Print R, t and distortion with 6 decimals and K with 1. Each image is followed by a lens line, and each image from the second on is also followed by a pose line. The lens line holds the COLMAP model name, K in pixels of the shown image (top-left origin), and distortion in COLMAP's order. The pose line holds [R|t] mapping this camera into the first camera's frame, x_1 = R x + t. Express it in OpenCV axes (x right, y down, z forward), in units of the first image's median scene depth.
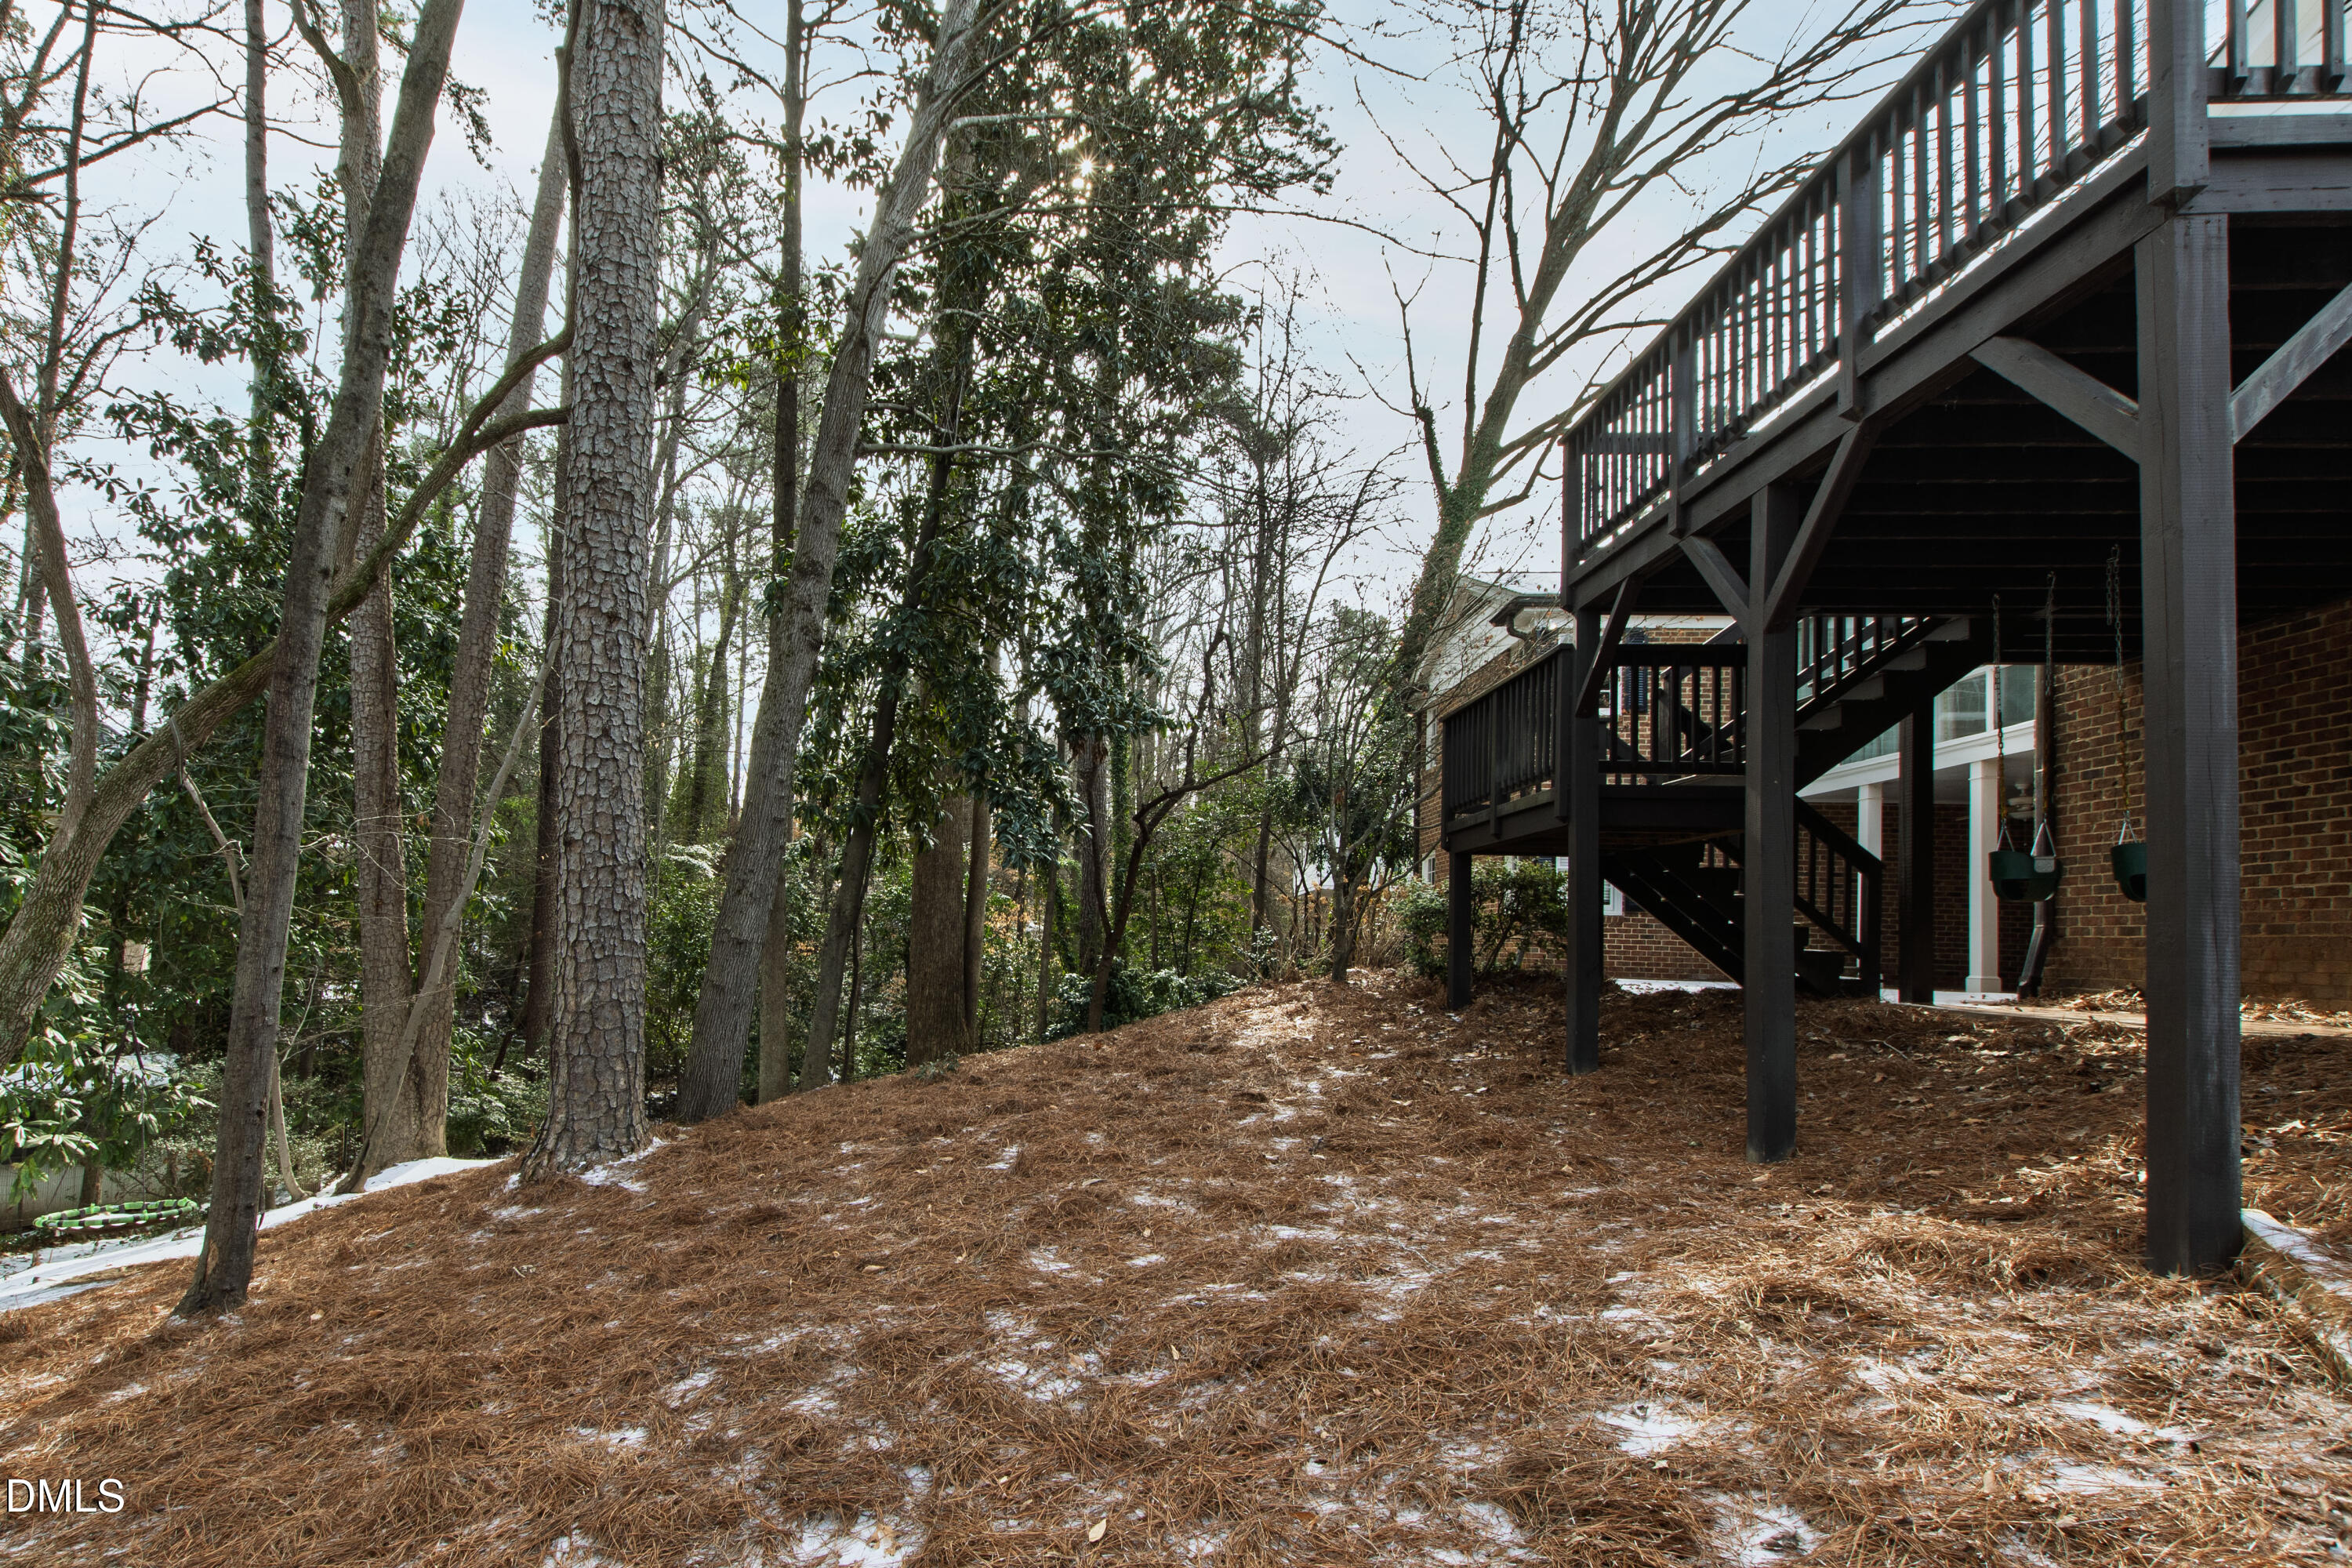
lens RADIAL K [[994.5, 0, 1174.3], [0, 994.5, 889.1], [0, 0, 1]] dist [-0.003250, -0.000632]
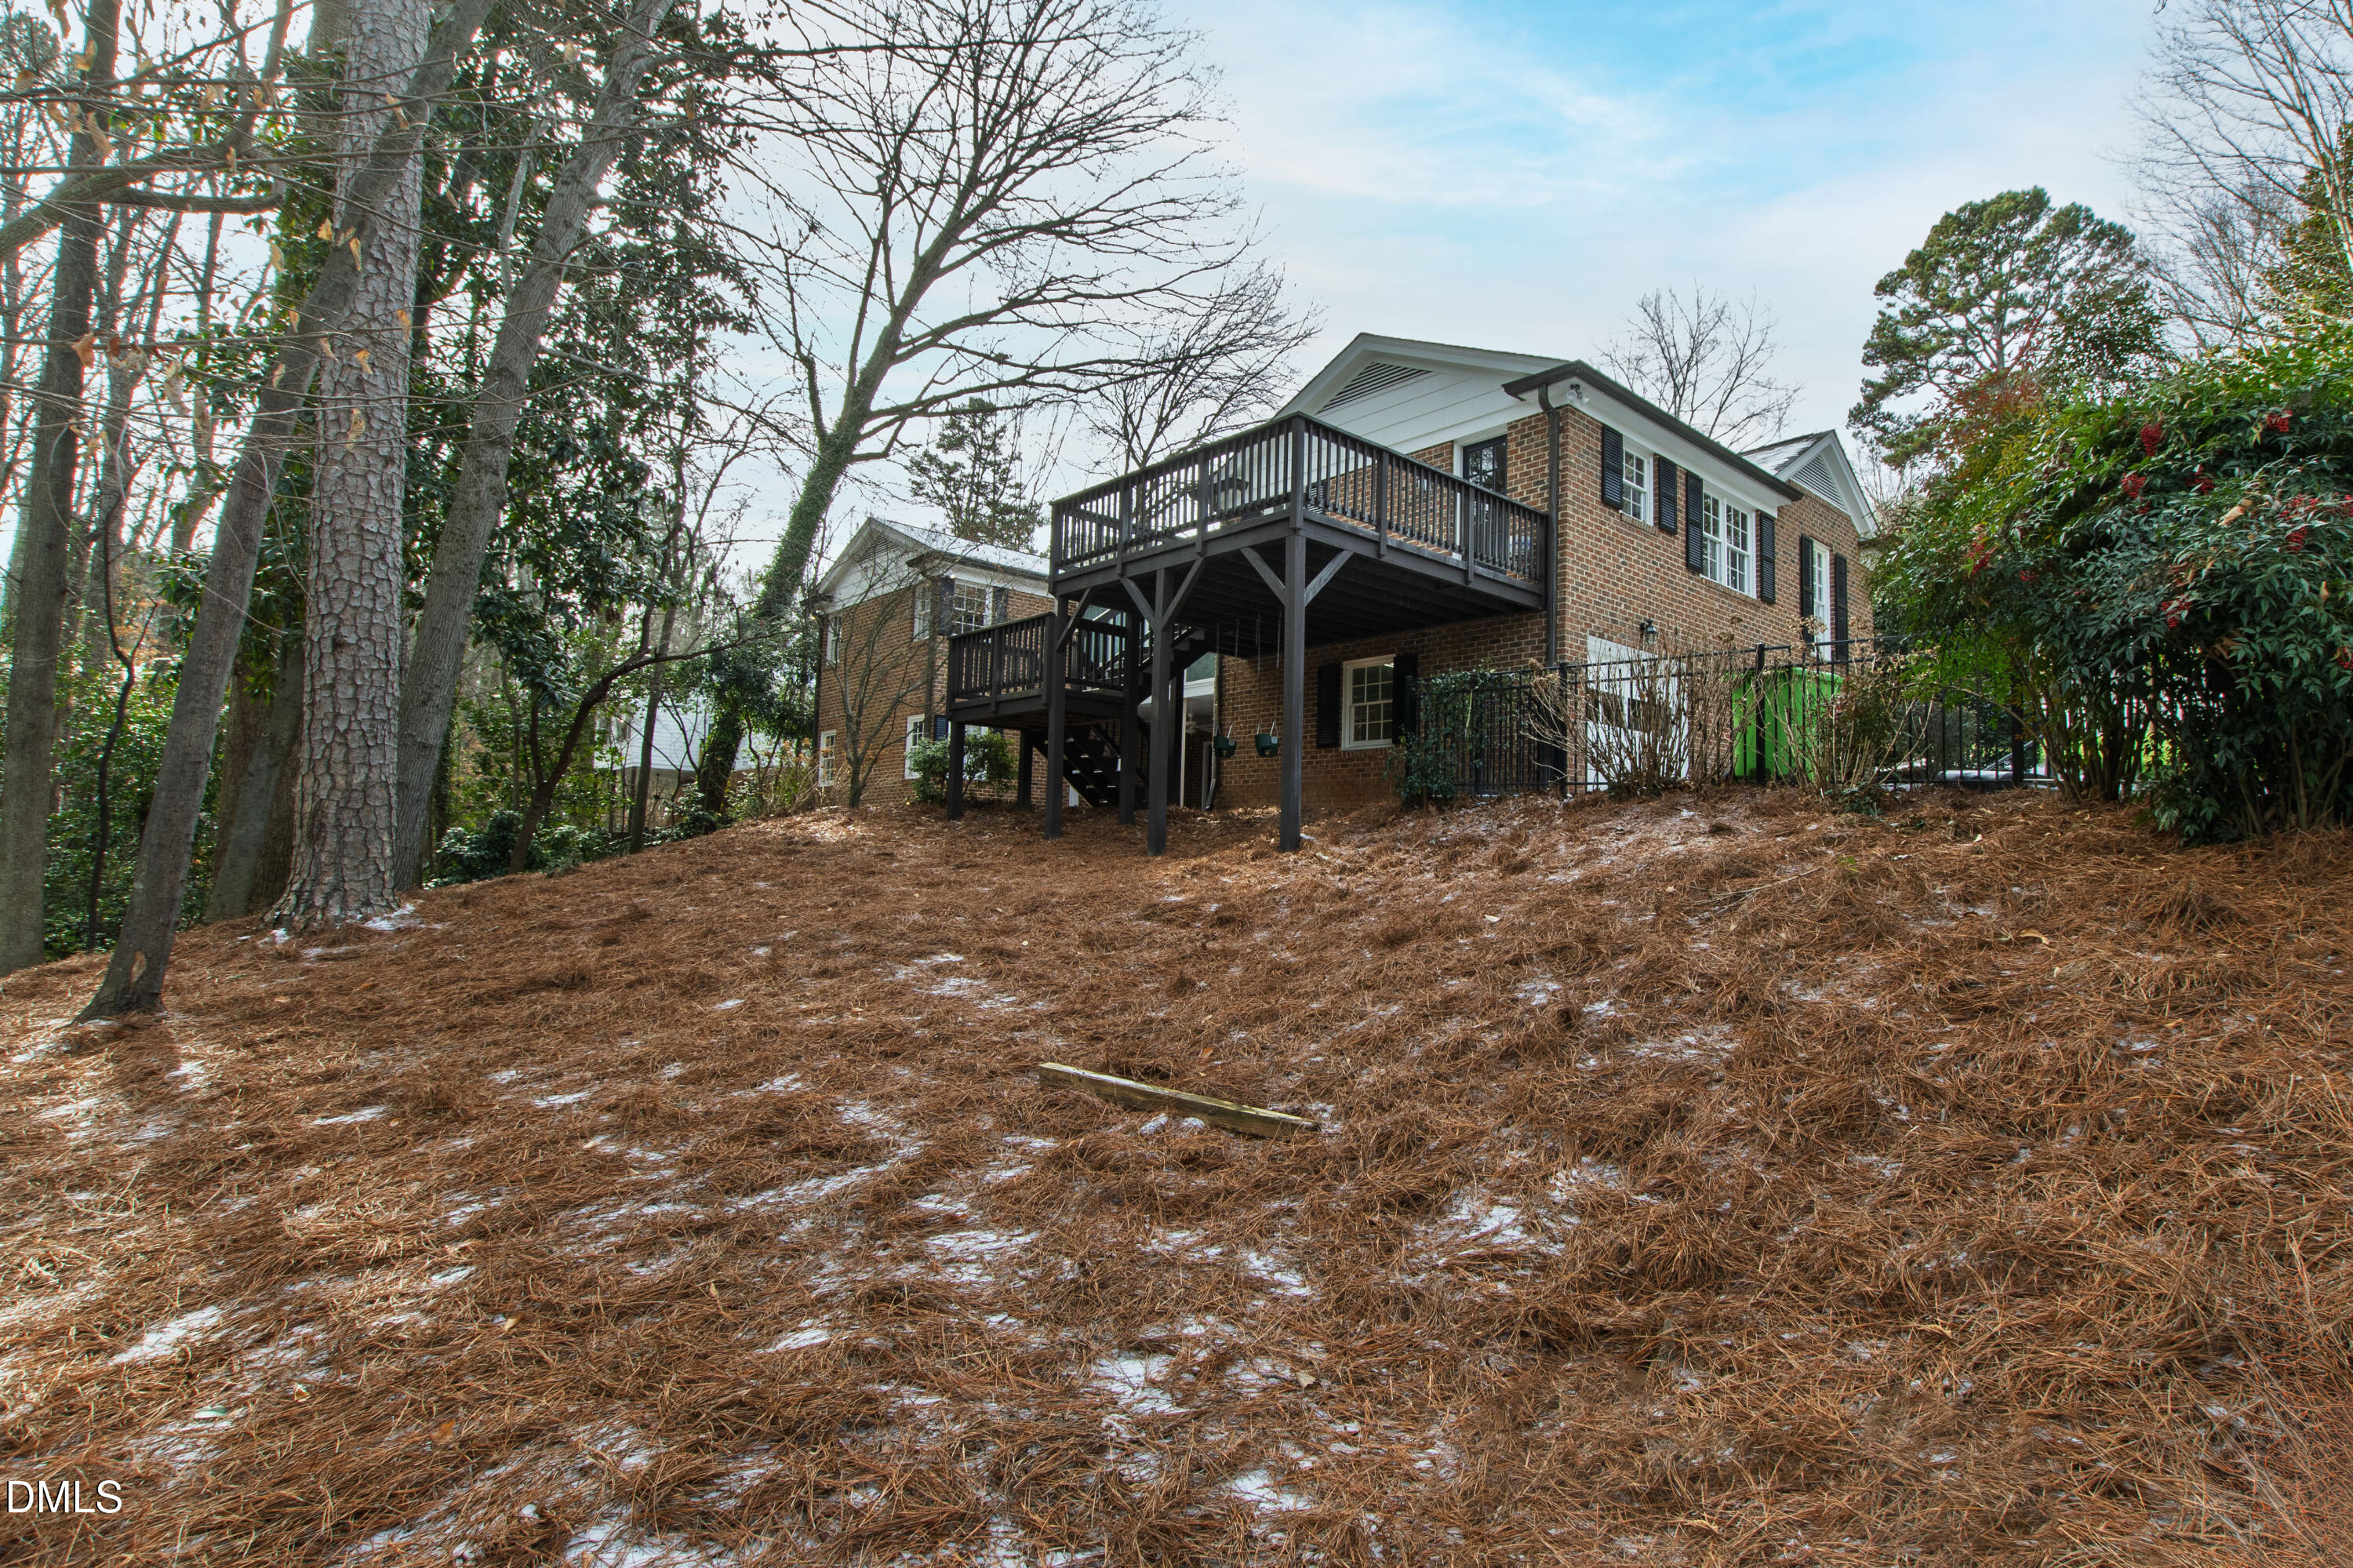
lens RADIAL K [[1065.7, 0, 1176.5], [0, 1065.7, 784.0], [0, 0, 1]] dist [-0.002484, -0.000599]
pose [[0.721196, 0.044503, 0.691300, -0.745197], [-0.032347, 0.999009, -0.030565, 0.120682], [-0.691976, -0.000318, 0.721921, -0.568213]]
